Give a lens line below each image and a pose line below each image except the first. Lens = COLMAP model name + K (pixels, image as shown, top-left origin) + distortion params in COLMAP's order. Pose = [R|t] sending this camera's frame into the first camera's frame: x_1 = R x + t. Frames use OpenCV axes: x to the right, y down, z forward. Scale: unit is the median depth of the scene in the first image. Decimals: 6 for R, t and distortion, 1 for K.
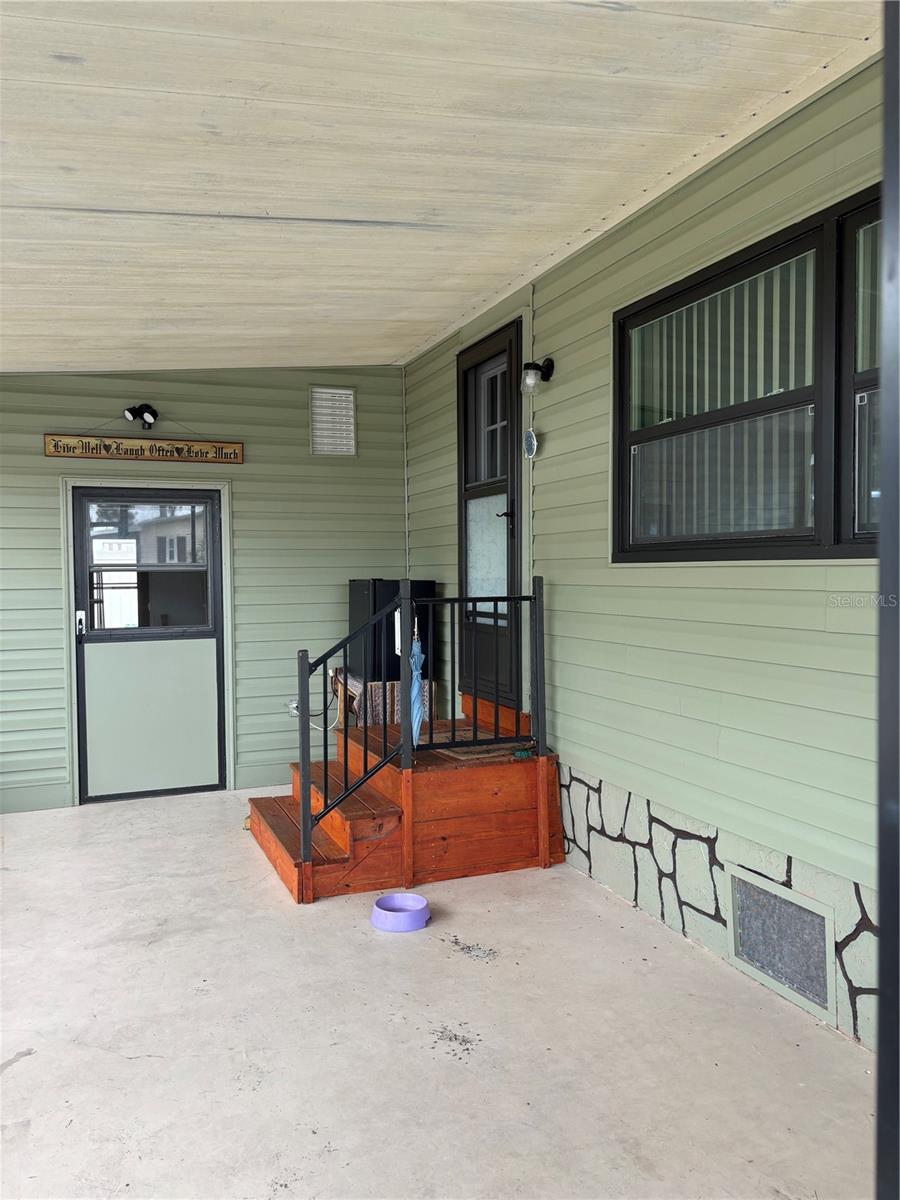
lens RADIAL K [[912.1, 0, 448.8], [0, 912.1, 598.0], [0, 0, 1]] dist [0.030906, -0.032824]
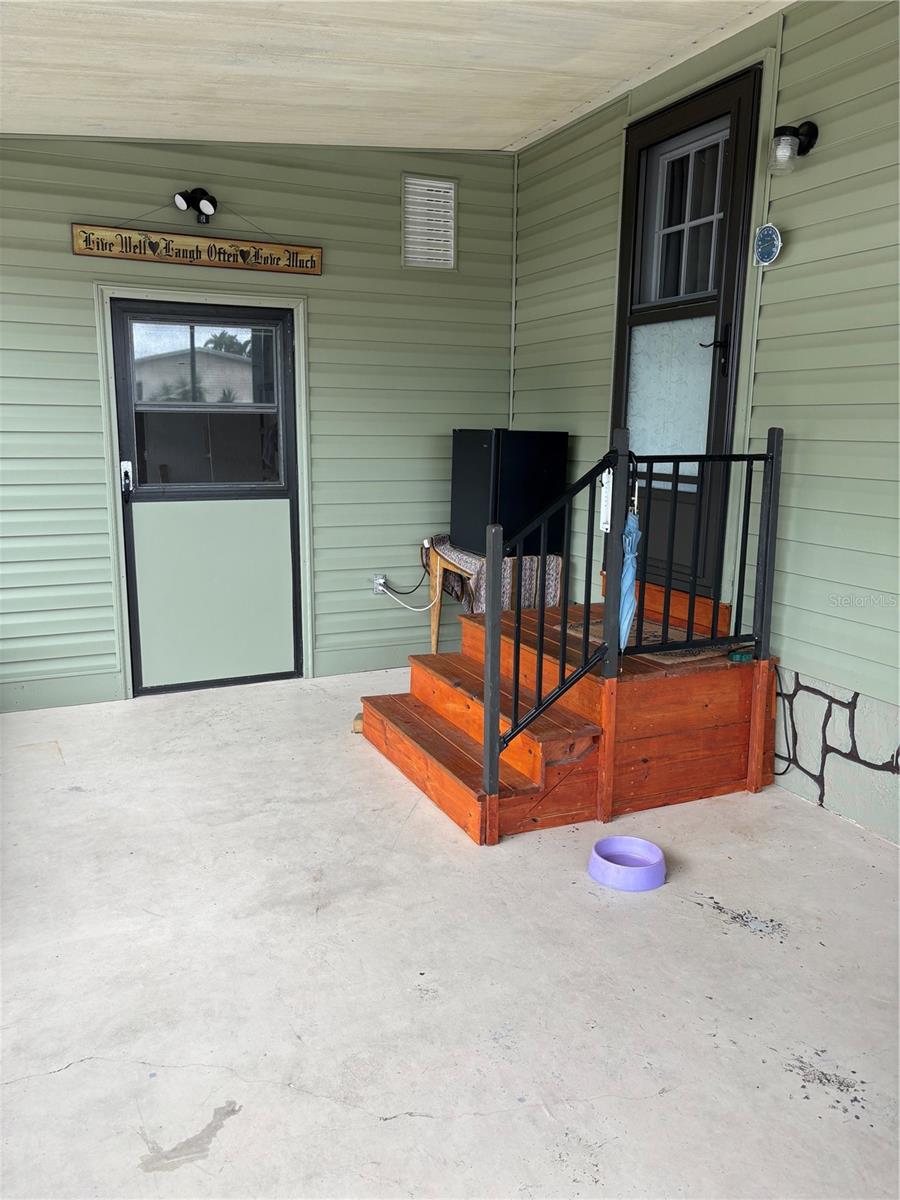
lens RADIAL K [[912.1, 0, 447.8], [0, 912.1, 605.7], [0, 0, 1]] dist [0.030906, -0.032824]
pose [[0.998542, 0.009942, 0.053049, -0.190357], [-0.018684, 0.985792, 0.166931, -0.000473], [-0.050636, -0.167679, 0.984540, 0.210700]]
